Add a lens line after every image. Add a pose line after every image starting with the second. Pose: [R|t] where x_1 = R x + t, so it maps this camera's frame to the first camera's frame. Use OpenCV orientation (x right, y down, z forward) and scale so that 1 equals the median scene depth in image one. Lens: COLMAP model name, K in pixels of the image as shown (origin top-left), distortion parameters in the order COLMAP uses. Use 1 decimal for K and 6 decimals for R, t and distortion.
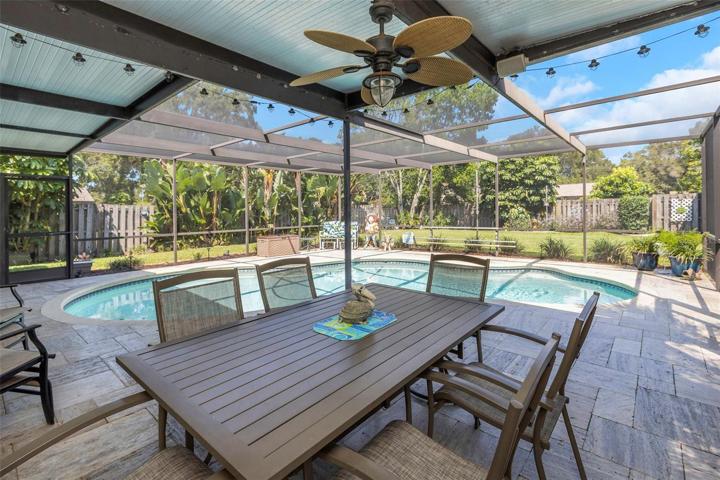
lens RADIAL K [[341.6, 0, 351.6], [0, 341.6, 208.1], [0, 0, 1]] dist [0.002381, 0.000127]
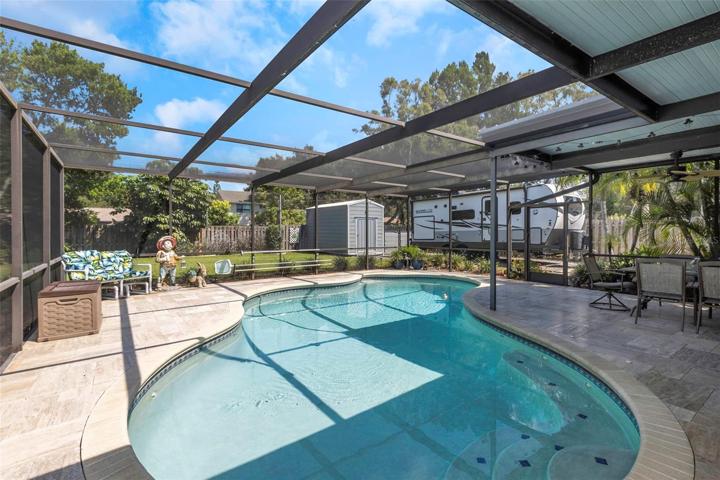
lens RADIAL K [[341.6, 0, 359.8], [0, 341.6, 237.2], [0, 0, 1]] dist [0.002381, 0.000127]
pose [[0.220678, 0.002534, 0.975343, -0.416889], [-0.009678, 0.999953, -0.000409, 0.011299], [-0.975299, -0.009349, 0.220692, 0.396187]]
